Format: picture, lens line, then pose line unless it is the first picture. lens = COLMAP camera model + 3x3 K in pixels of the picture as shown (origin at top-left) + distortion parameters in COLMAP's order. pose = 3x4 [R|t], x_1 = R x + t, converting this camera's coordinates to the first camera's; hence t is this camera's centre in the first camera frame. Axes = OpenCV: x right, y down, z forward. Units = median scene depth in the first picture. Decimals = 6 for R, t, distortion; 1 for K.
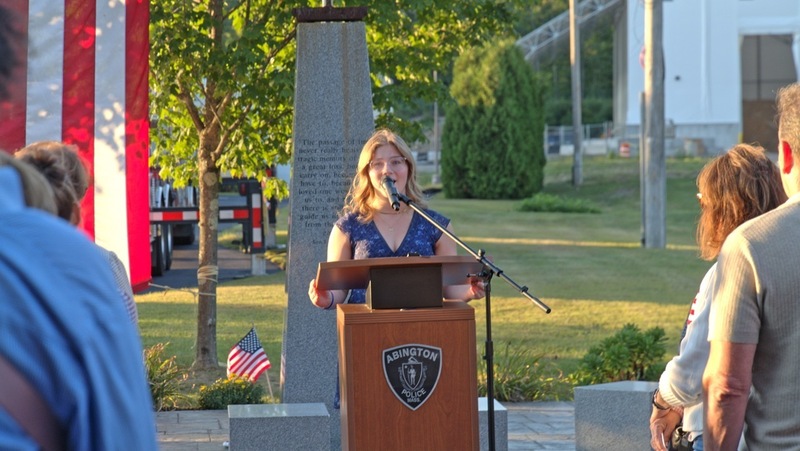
lens RADIAL K [[2527.5, 0, 418.1], [0, 2527.5, 227.5], [0, 0, 1]] dist [0.320723, 2.008932]
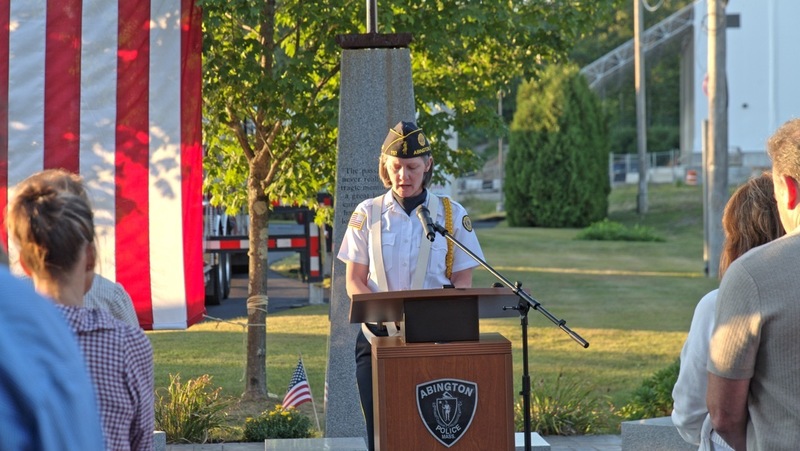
lens RADIAL K [[2518.9, 0, 399.3], [0, 2518.9, 223.8], [0, 0, 1]] dist [0.175202, 3.349518]
pose [[0.999346, 0.000906, -0.036147, 0.005522], [-0.001352, 0.999923, -0.012319, -0.000555], [0.036133, 0.012360, 0.999271, 0.012071]]
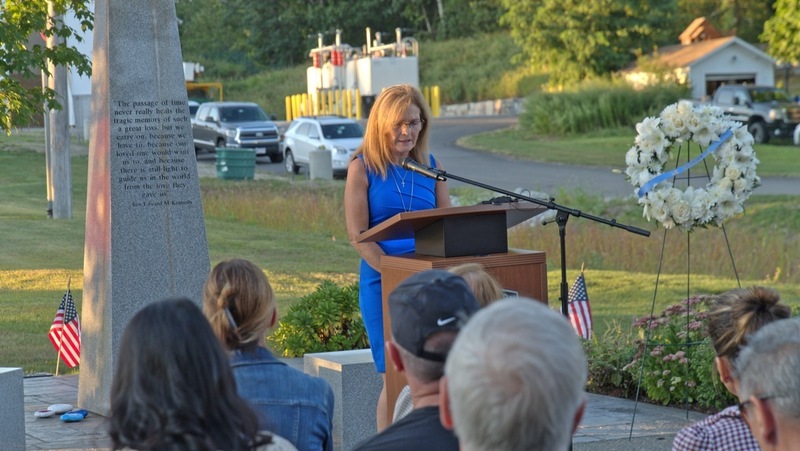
lens RADIAL K [[2518.9, 0, 399.3], [0, 2518.9, 223.8], [0, 0, 1]] dist [0.175202, 3.349518]
pose [[0.937010, -0.032580, 0.347780, -0.151125], [0.030194, 0.999469, 0.012280, 0.002263], [-0.347995, -0.001006, 0.937496, 0.019484]]
